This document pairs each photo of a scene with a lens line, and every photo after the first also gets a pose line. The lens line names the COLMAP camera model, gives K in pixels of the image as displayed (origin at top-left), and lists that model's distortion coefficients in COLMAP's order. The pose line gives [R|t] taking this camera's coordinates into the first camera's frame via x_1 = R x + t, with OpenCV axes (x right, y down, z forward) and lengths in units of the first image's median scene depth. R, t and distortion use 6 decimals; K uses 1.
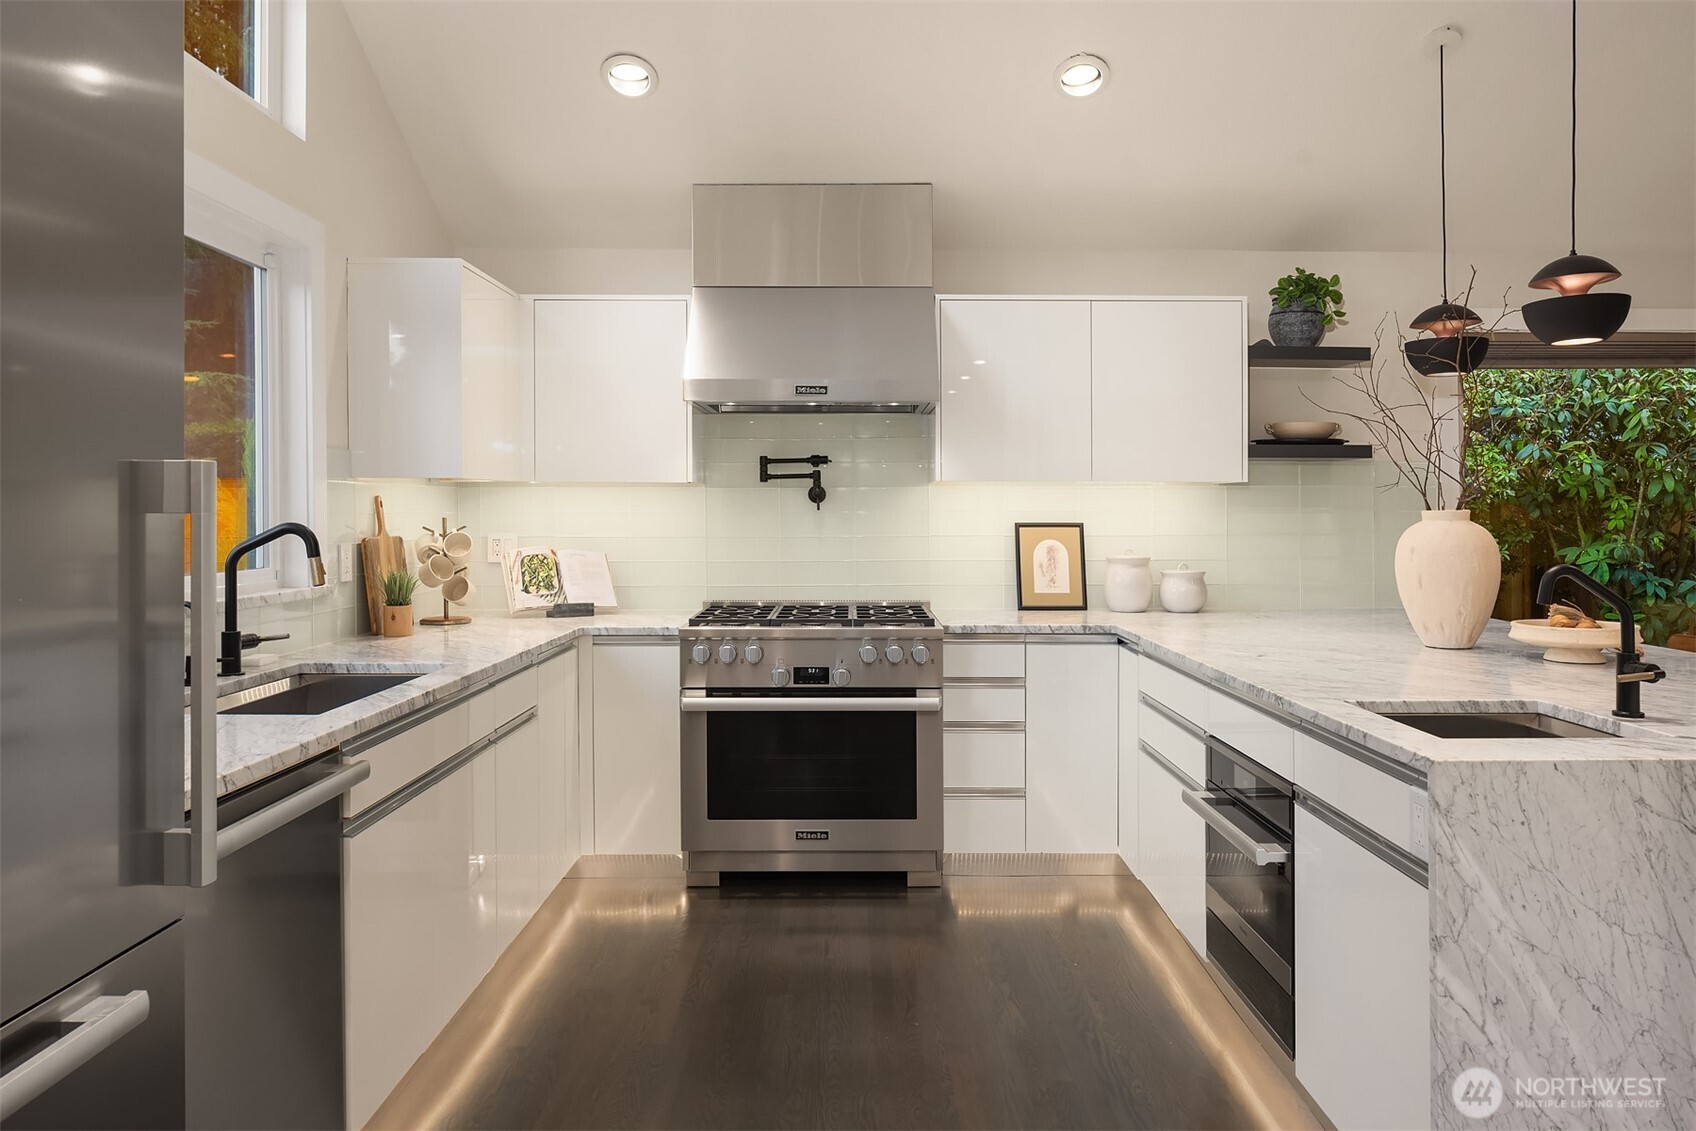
lens RADIAL K [[1173.4, 0, 874.2], [0, 1173.4, 513.7], [0, 0, 1]] dist [-0.008030, -0.007264]
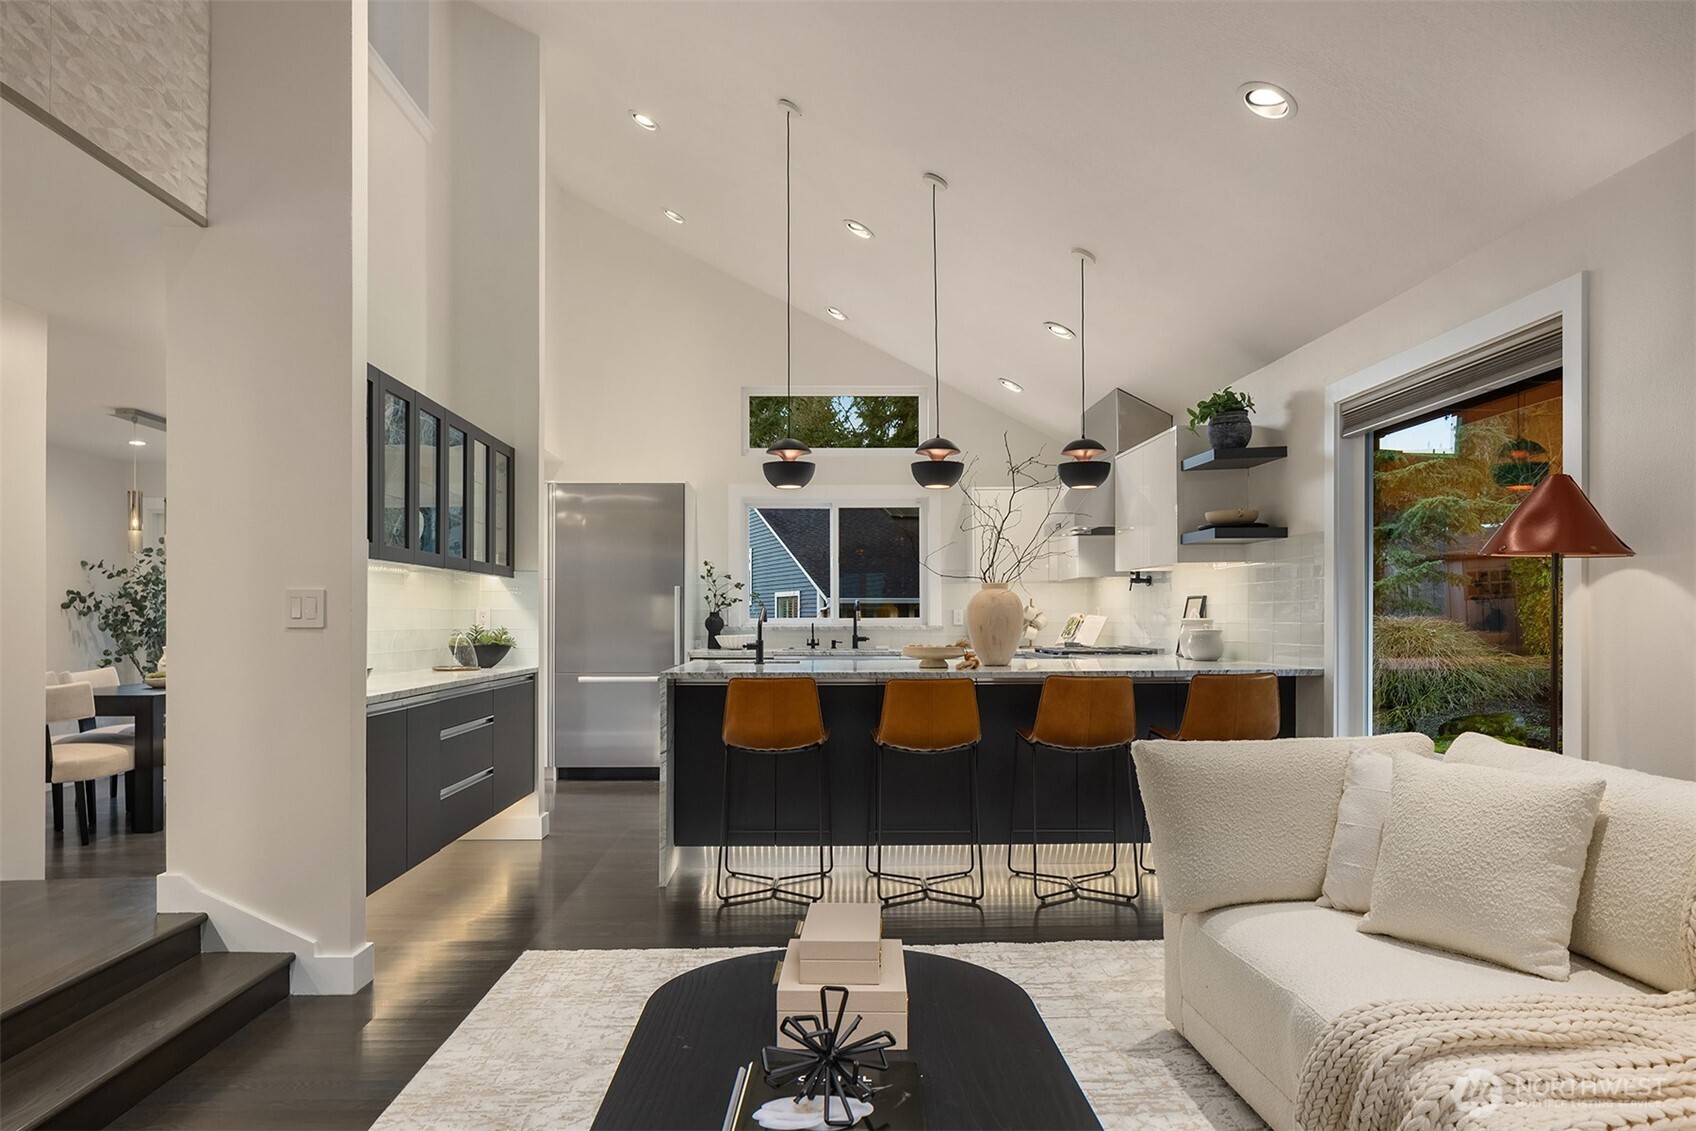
lens RADIAL K [[1173.4, 0, 837.5], [0, 1173.4, 620.9], [0, 0, 1]] dist [-0.008030, -0.007264]
pose [[0.009891, 0.001961, -0.999949, 1.804586], [0.001748, 0.999997, 0.001979, 0.039670], [0.999950, -0.001767, 0.009888, 0.645938]]
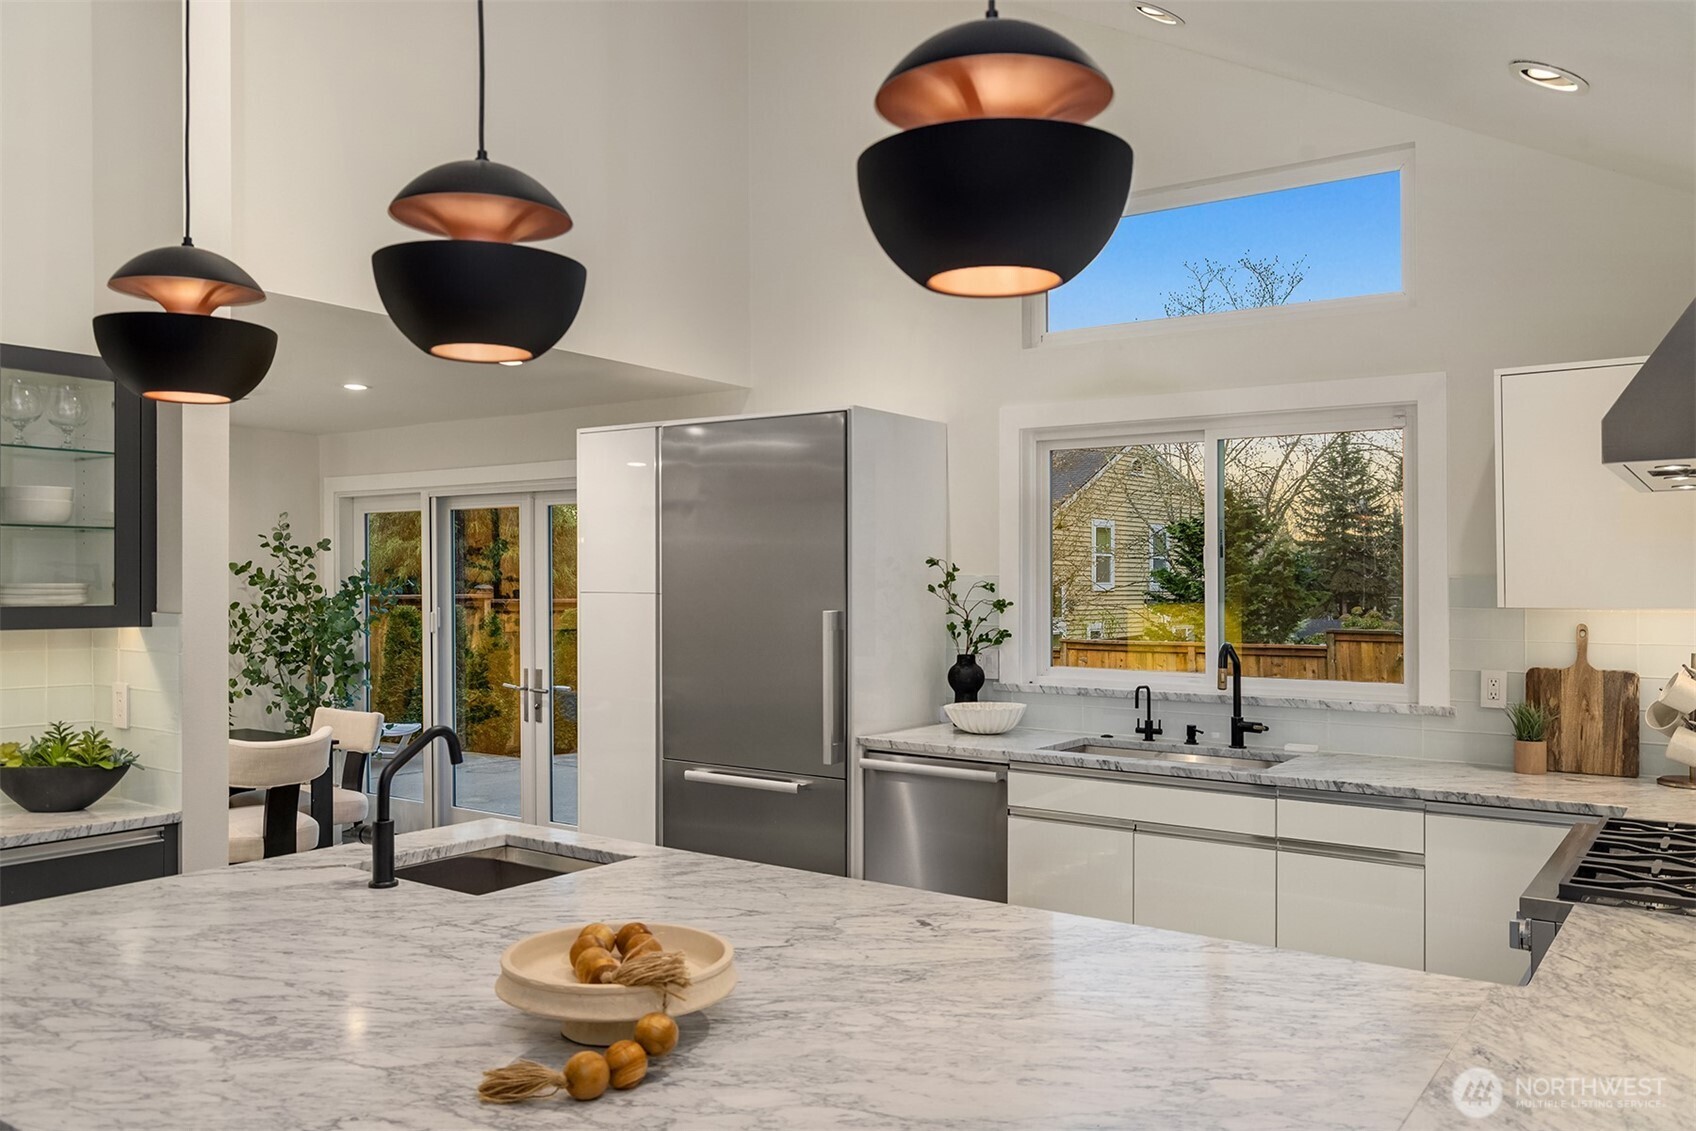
lens RADIAL K [[1295.8, 0, 858.2], [0, 1295.8, 577.2], [0, 0, 1]] dist [-0.009167, 0.012290]
pose [[-0.580737, -0.005457, -0.814073, 0.700220], [-0.006026, 0.999979, -0.002405, -0.043876], [0.814069, 0.003509, -0.580758, 1.077276]]
